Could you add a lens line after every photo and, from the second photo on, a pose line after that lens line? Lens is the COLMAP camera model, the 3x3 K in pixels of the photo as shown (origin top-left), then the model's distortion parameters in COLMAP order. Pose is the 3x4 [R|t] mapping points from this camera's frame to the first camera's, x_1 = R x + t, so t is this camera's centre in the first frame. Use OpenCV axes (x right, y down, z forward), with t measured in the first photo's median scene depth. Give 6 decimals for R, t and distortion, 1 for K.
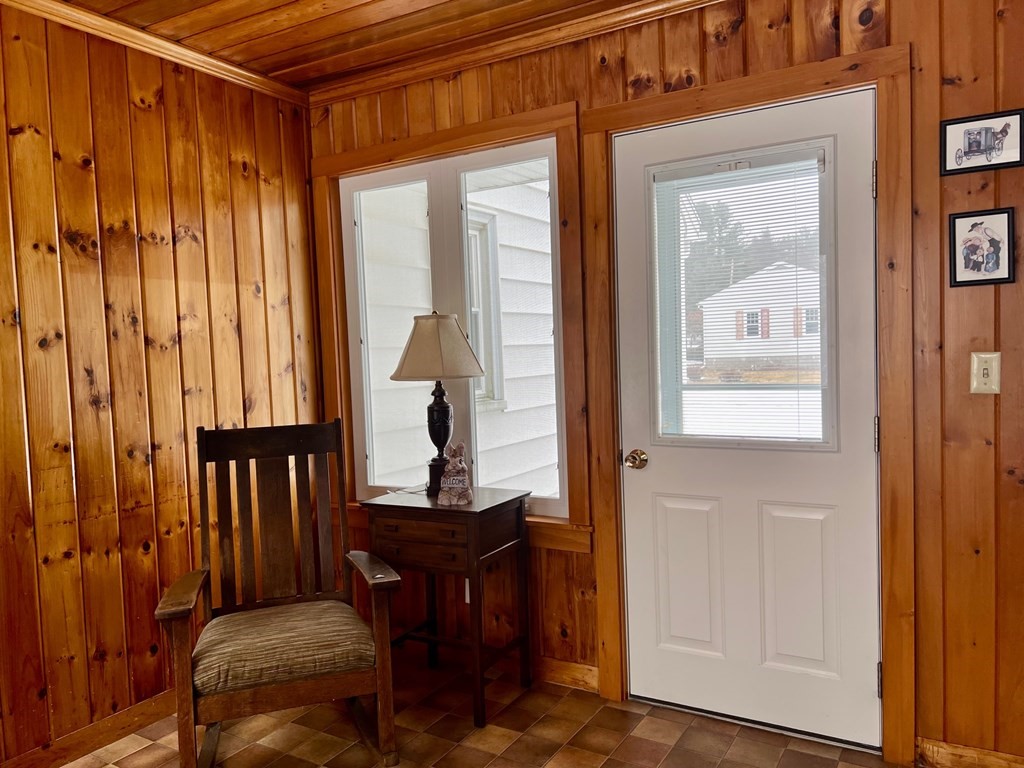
lens RADIAL K [[763.6, 0, 515.4], [0, 763.6, 391.3], [0, 0, 1]] dist [0.057599, -0.065402]
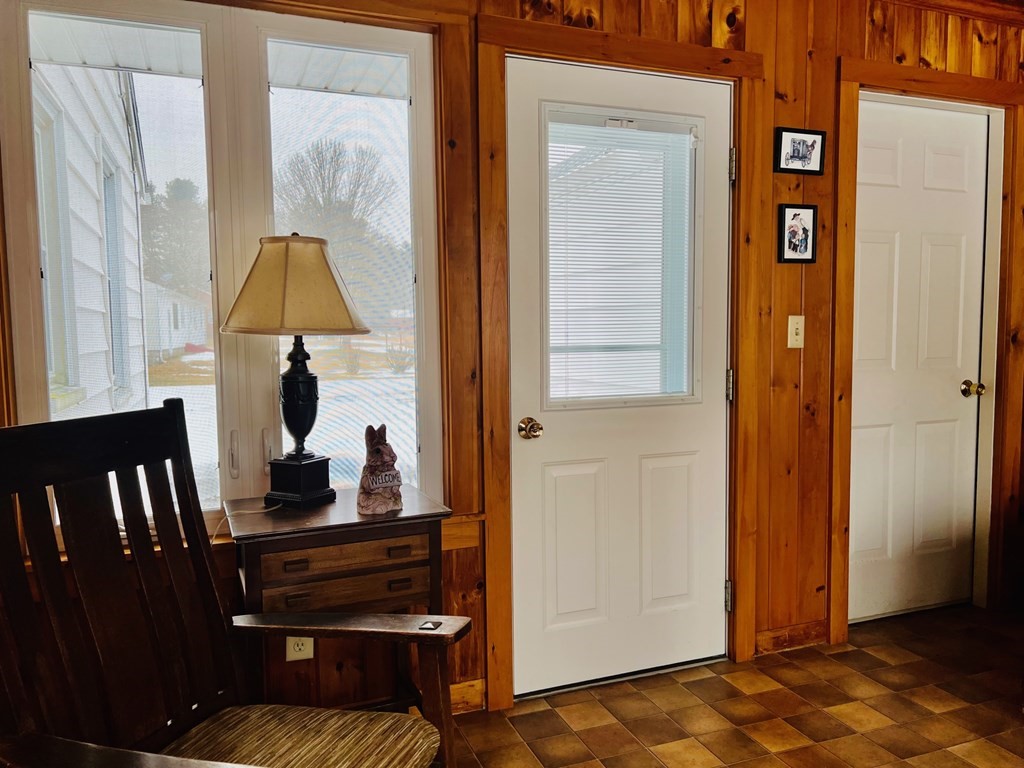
lens RADIAL K [[763.6, 0, 515.2], [0, 763.6, 384.4], [0, 0, 1]] dist [0.057599, -0.065402]
pose [[0.617754, -0.028445, 0.785857, -0.647979], [0.031972, 0.999428, 0.011042, 0.032502], [-0.785721, 0.018304, 0.618310, 0.542449]]
